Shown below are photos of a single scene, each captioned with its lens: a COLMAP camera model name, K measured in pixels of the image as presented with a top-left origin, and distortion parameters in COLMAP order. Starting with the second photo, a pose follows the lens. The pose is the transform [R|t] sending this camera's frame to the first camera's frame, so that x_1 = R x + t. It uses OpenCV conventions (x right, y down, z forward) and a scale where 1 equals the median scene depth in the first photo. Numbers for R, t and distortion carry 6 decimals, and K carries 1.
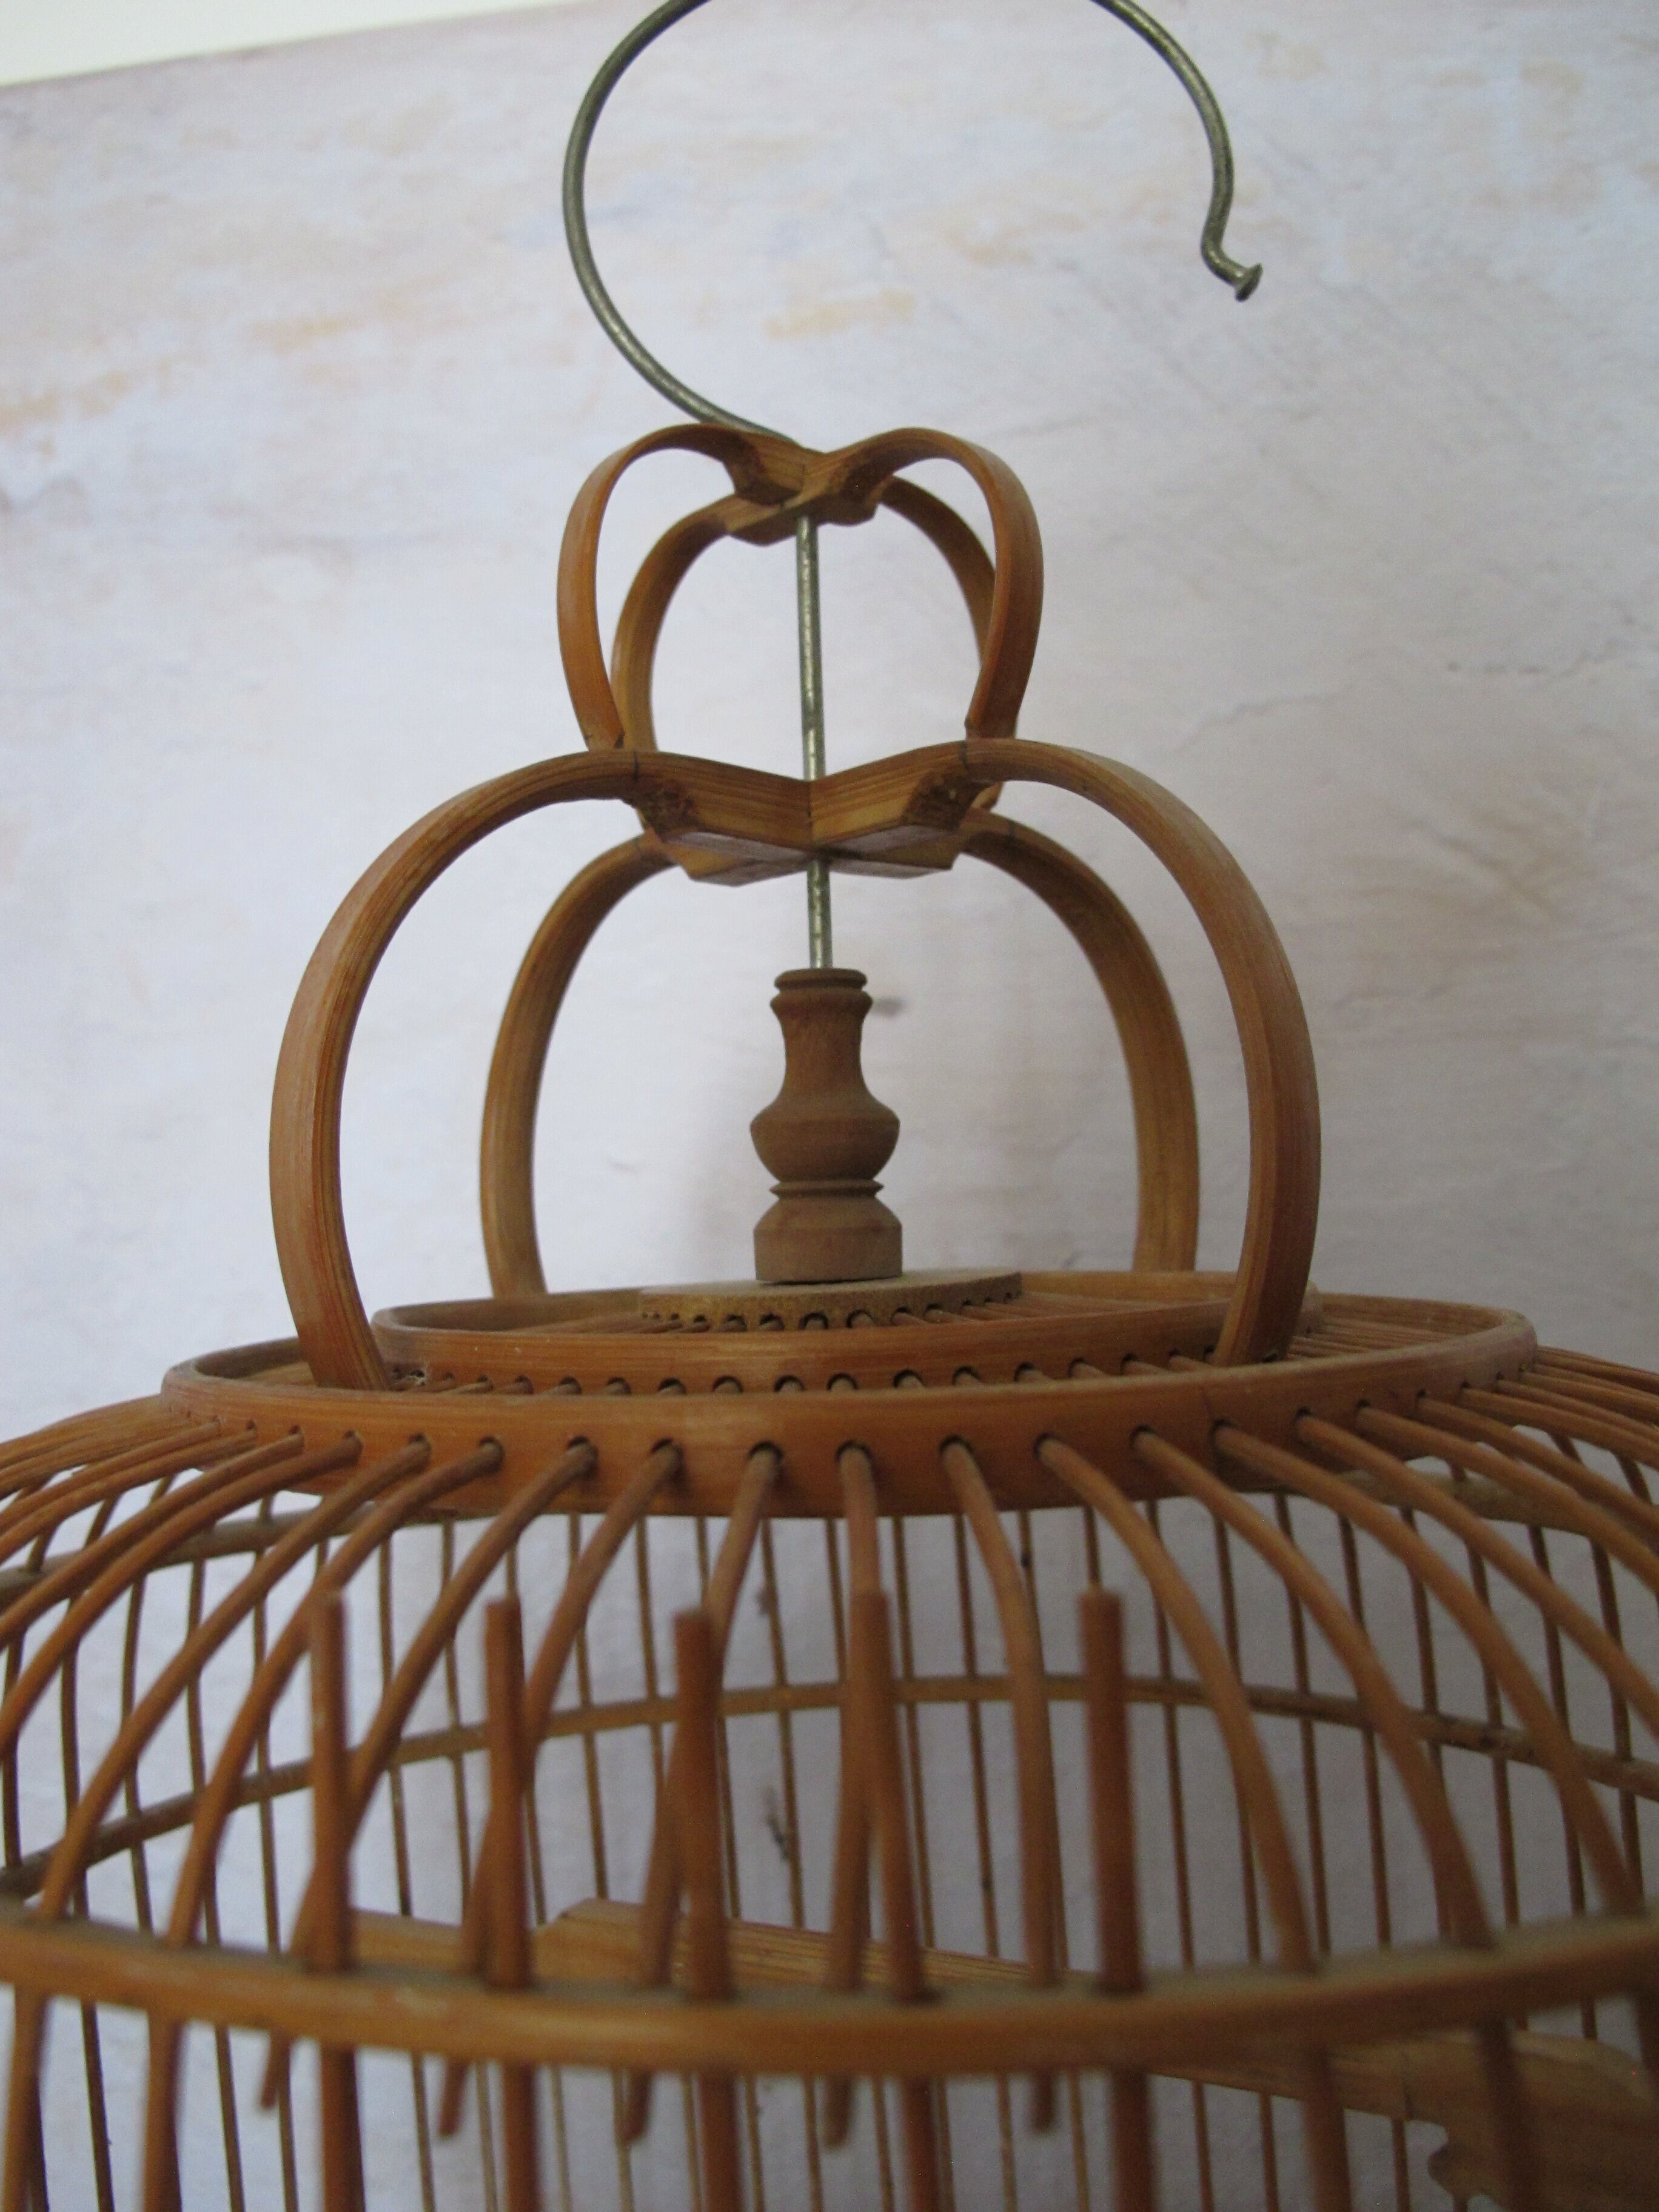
lens RADIAL K [[1883.7, 0, 810.2], [0, 1883.7, 1092.3], [0, 0, 1]] dist [-0.139127, 0.086093]
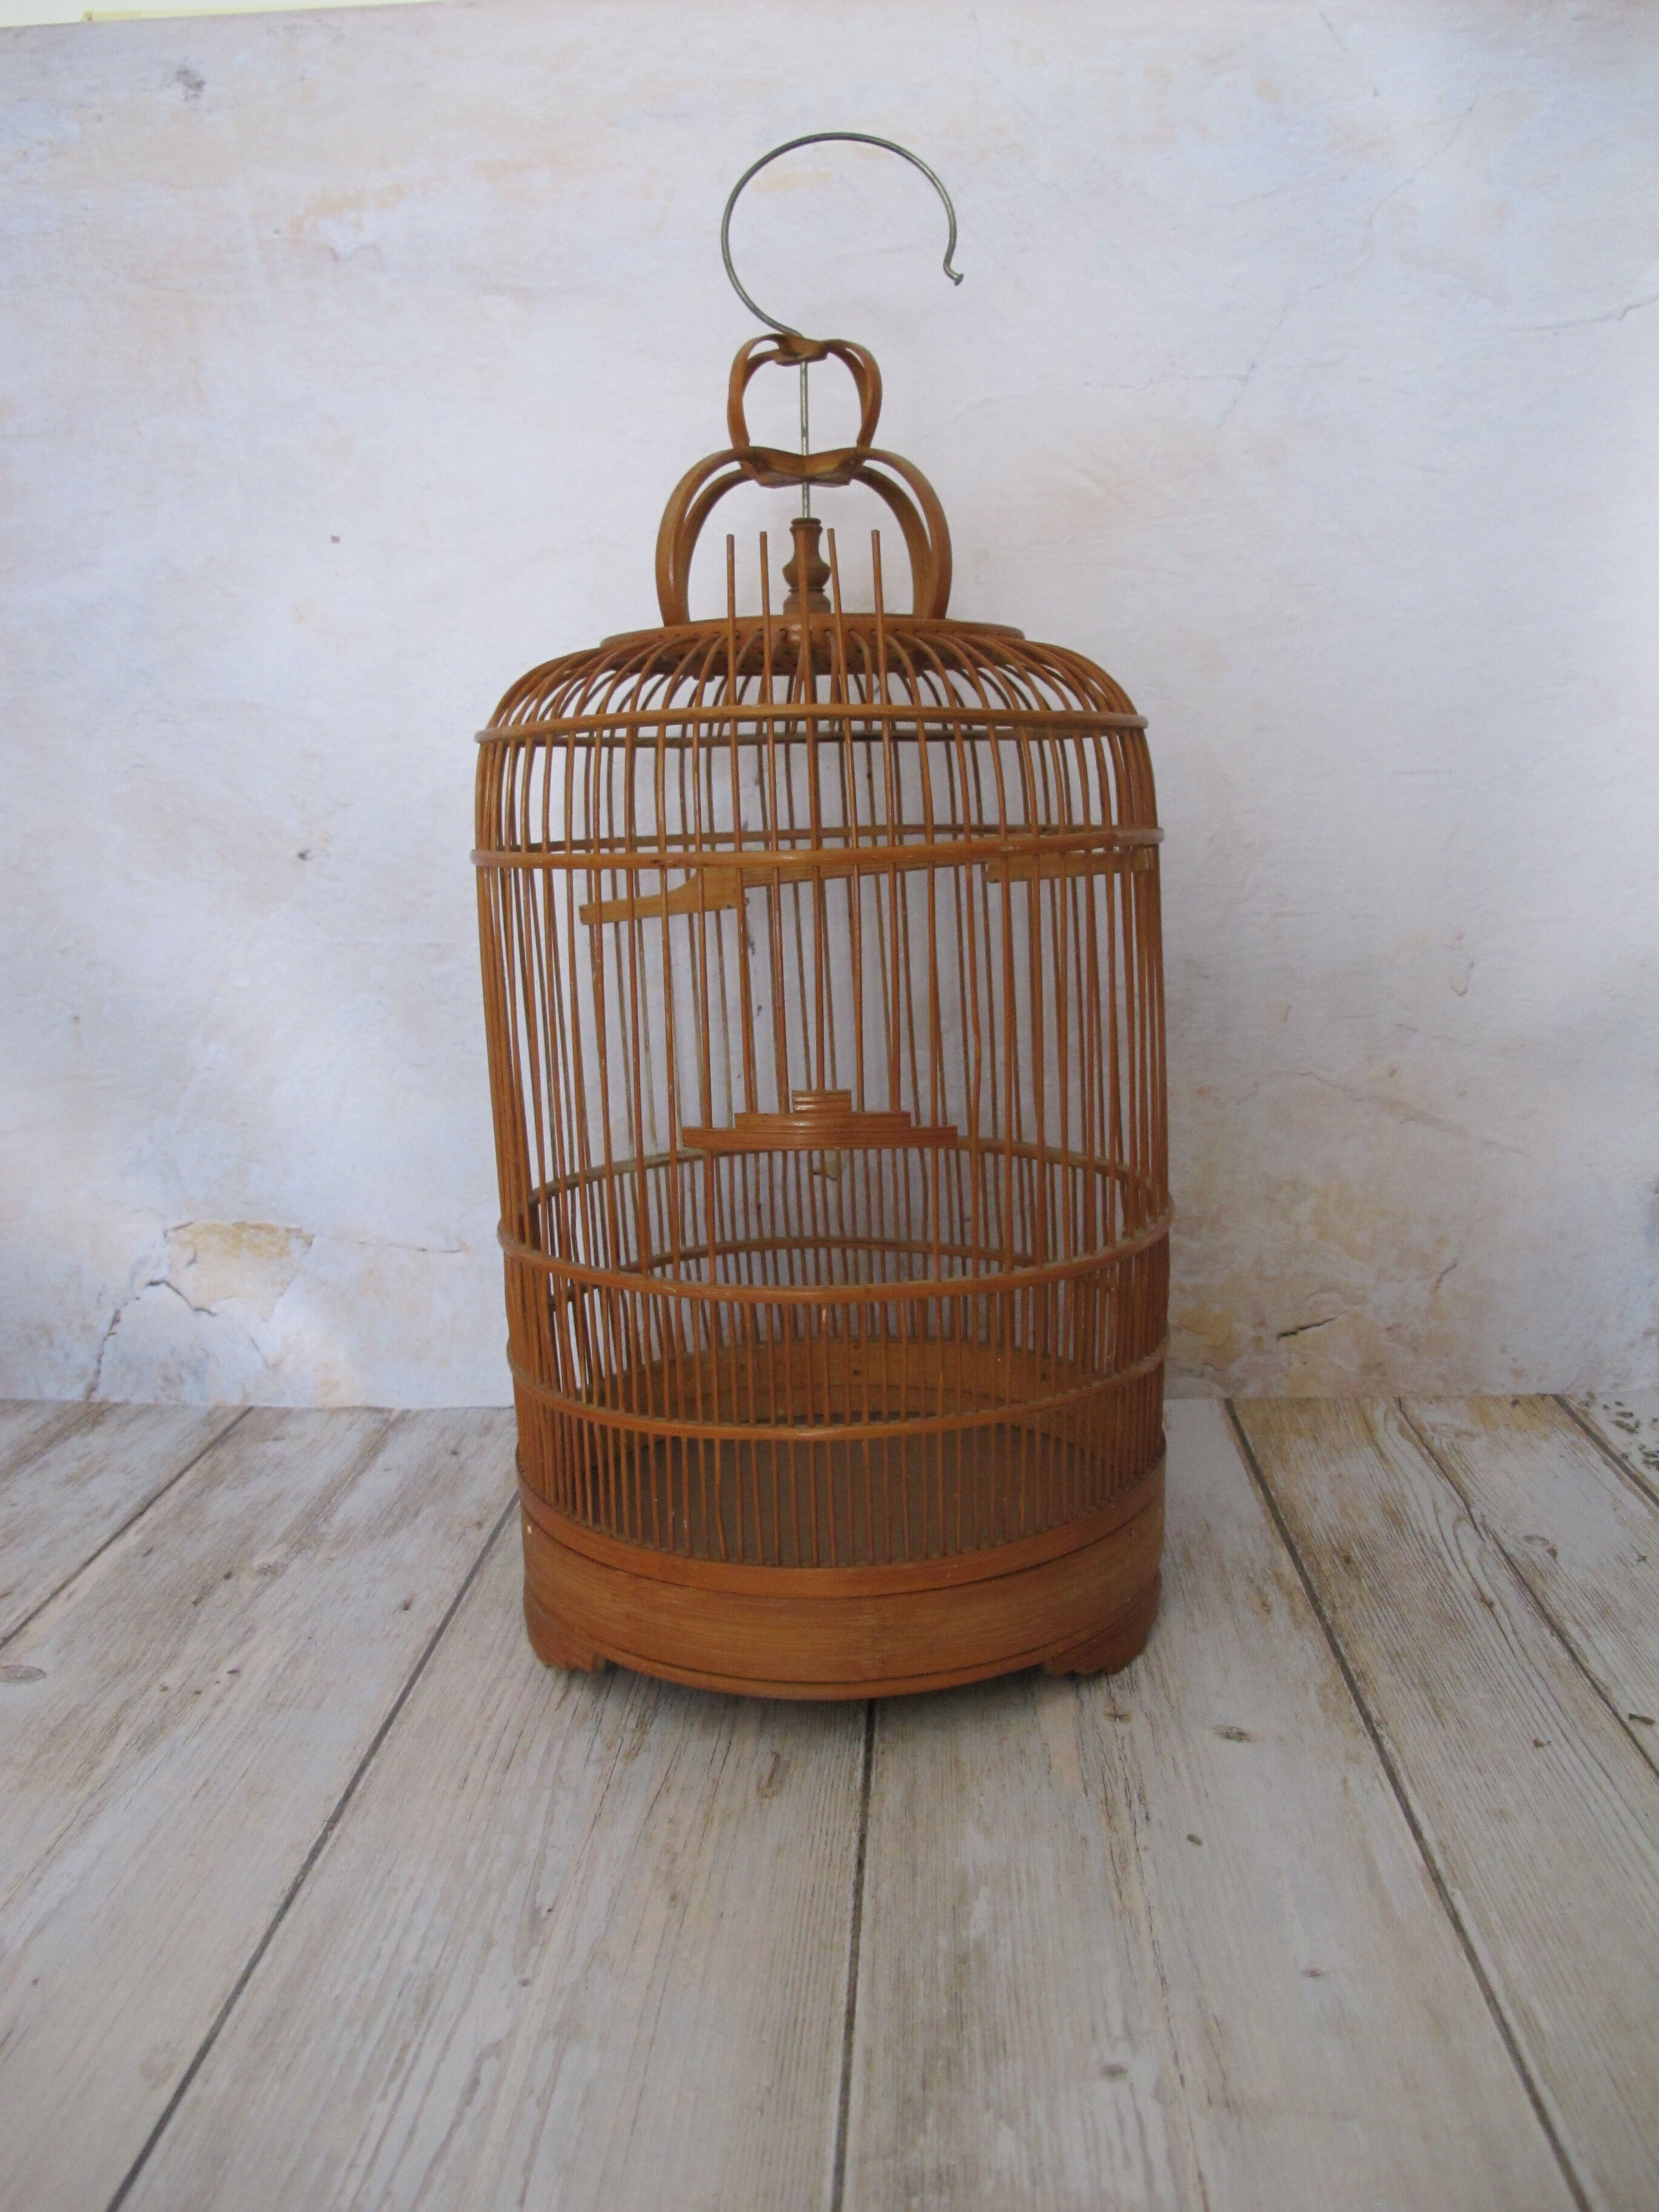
lens RADIAL K [[1883.7, 0, 830.8], [0, 1883.7, 1103.7], [0, 0, 1]] dist [-0.139127, 0.086093]
pose [[0.995914, 0.002675, 0.090271, -0.204559], [-0.022803, 0.974622, 0.222693, 0.171714], [-0.087385, -0.223841, 0.970700, -1.946915]]
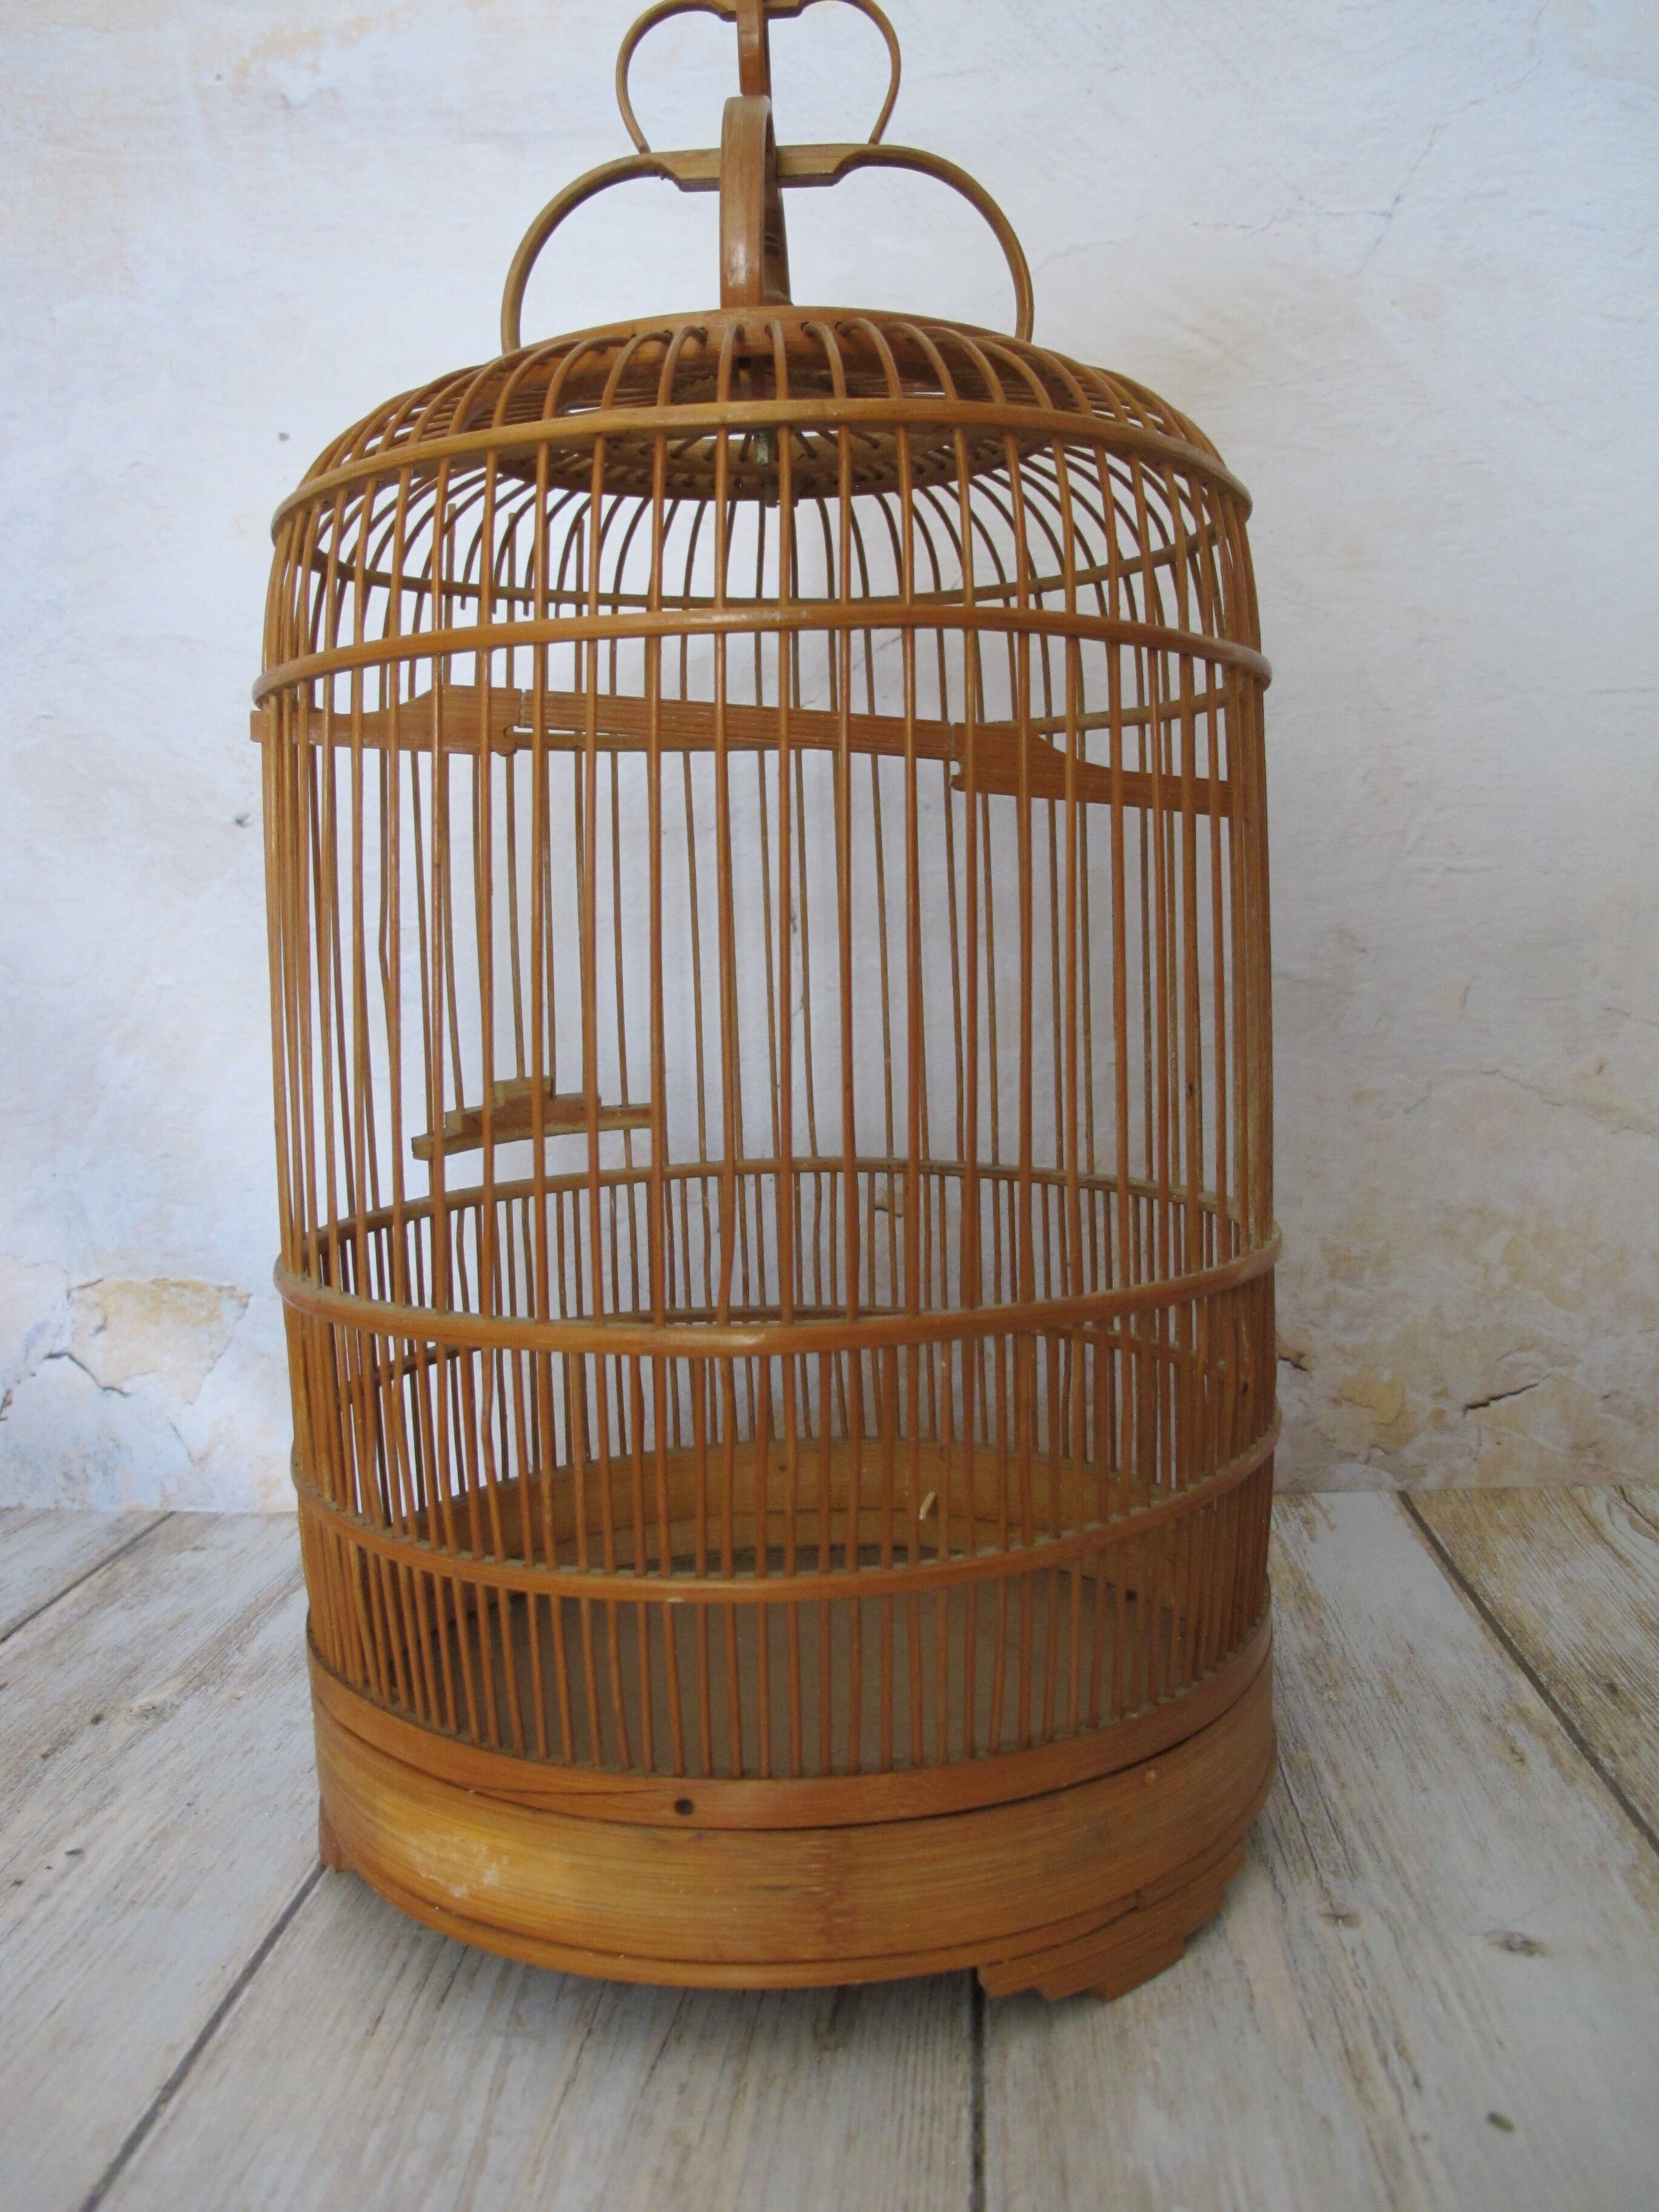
lens RADIAL K [[1883.7, 0, 818.0], [0, 1883.7, 1091.2], [0, 0, 1]] dist [-0.139127, 0.086093]
pose [[0.997938, -0.000479, 0.064186, -0.176435], [-0.008141, 0.990952, 0.133970, 0.563445], [-0.063669, -0.134216, 0.988905, -1.242402]]
